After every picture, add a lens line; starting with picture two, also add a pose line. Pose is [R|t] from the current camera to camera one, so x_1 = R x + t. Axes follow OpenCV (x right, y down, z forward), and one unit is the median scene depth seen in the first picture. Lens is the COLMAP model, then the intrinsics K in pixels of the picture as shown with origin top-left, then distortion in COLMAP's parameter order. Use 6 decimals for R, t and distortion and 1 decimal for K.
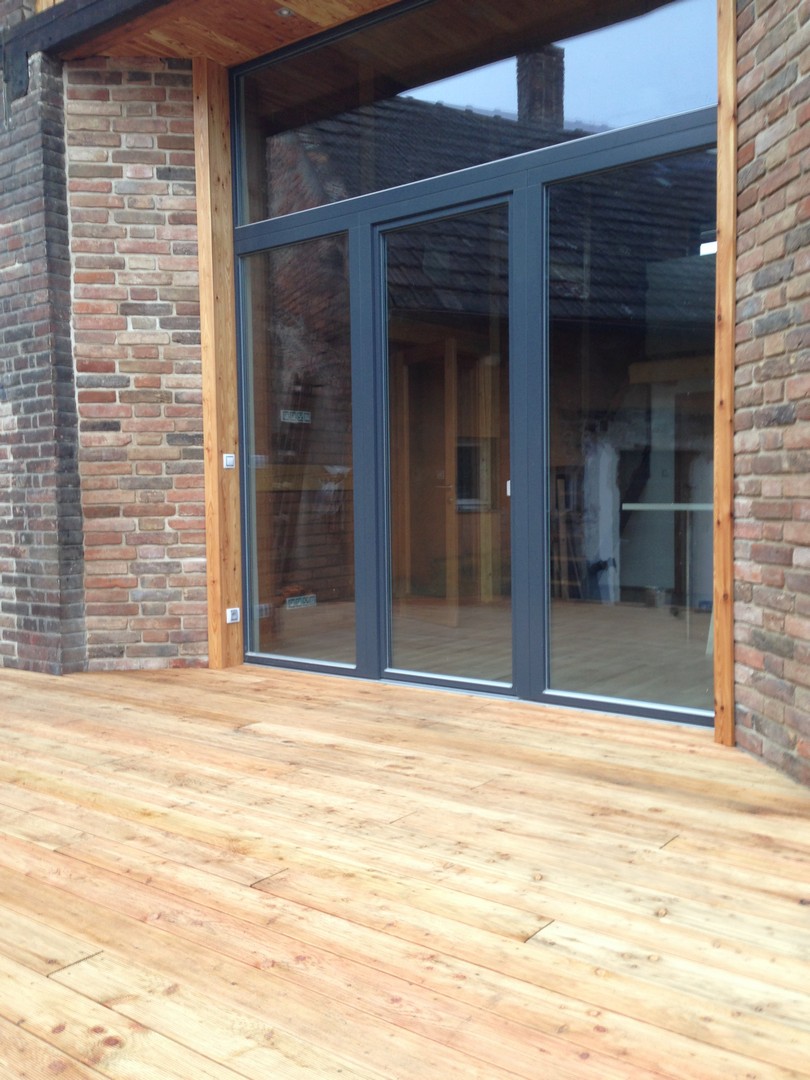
lens RADIAL K [[992.4, 0, 410.2], [0, 992.4, 545.4], [0, 0, 1]] dist [0.039172, 0.000000]
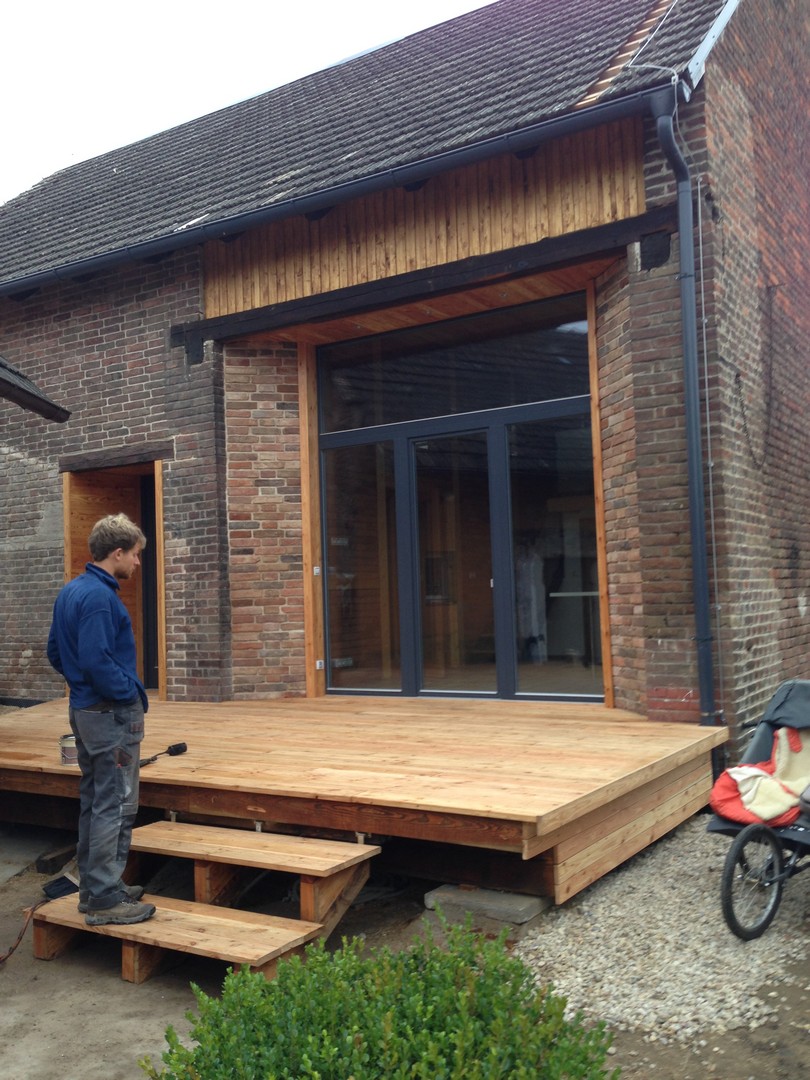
lens RADIAL K [[992.4, 0, 404.1], [0, 992.4, 530.9], [0, 0, 1]] dist [0.039172, 0.000000]
pose [[0.996459, -0.013395, 0.083007, -0.178532], [0.023464, 0.992308, -0.121546, 0.055554], [-0.080741, 0.123063, 0.989109, -0.684029]]
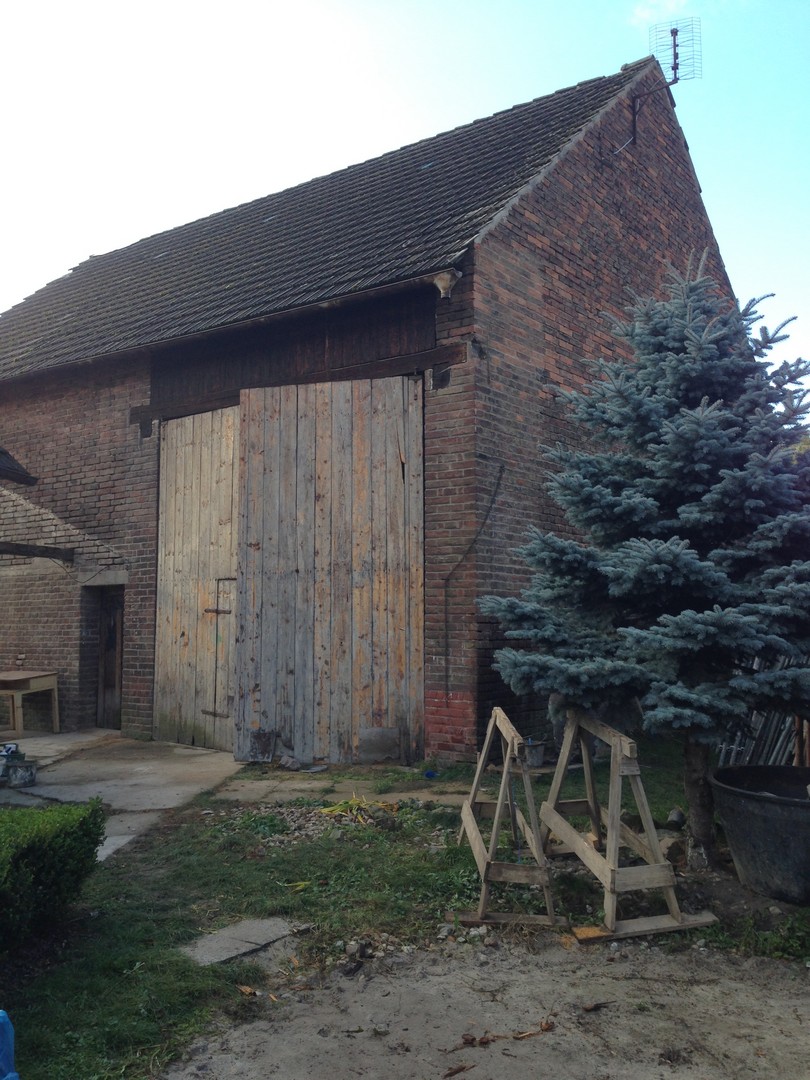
lens RADIAL K [[992.4, 0, 403.4], [0, 992.4, 543.3], [0, 0, 1]] dist [0.039172, 0.000000]
pose [[0.999590, 0.015164, 0.024296, 0.137602], [-0.011642, 0.990215, -0.139065, 0.096242], [-0.026167, 0.138725, 0.989985, -1.202480]]
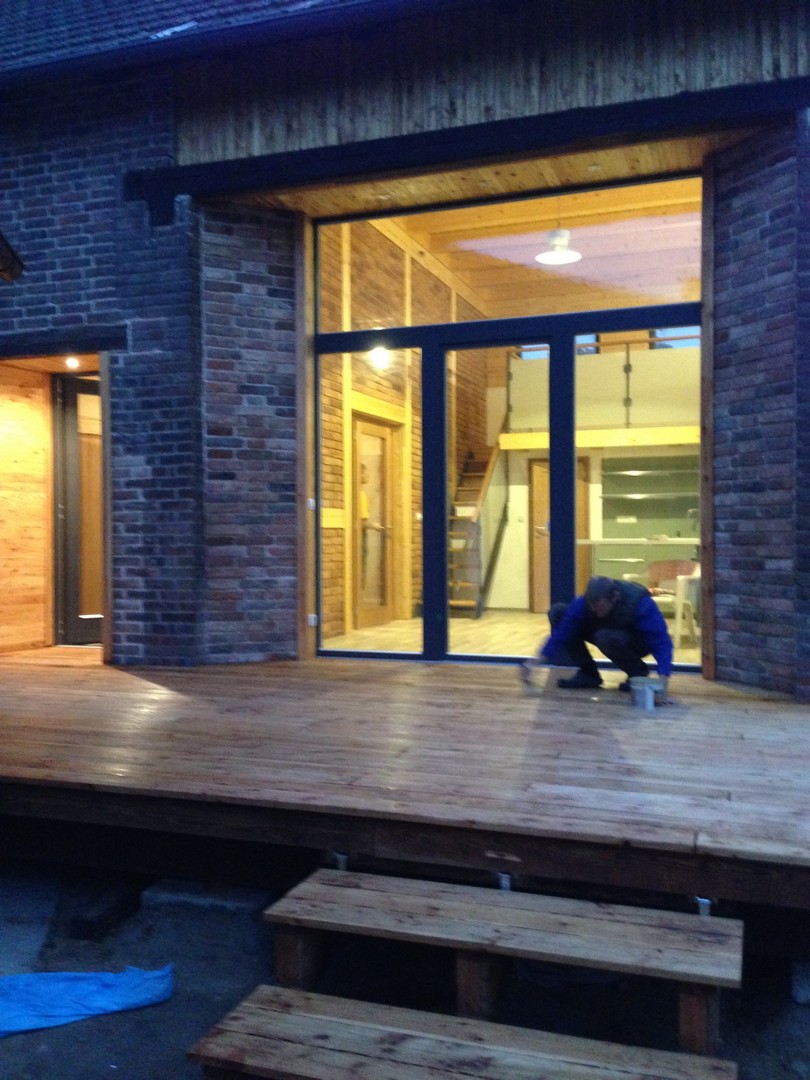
lens RADIAL K [[992.4, 0, 410.2], [0, 992.4, 545.3], [0, 0, 1]] dist [0.039172, 0.000000]
pose [[0.954394, 0.008955, 0.298417, -0.465620], [0.005442, 0.998862, -0.047378, 0.035343], [-0.298502, 0.046842, 0.953259, -0.321095]]
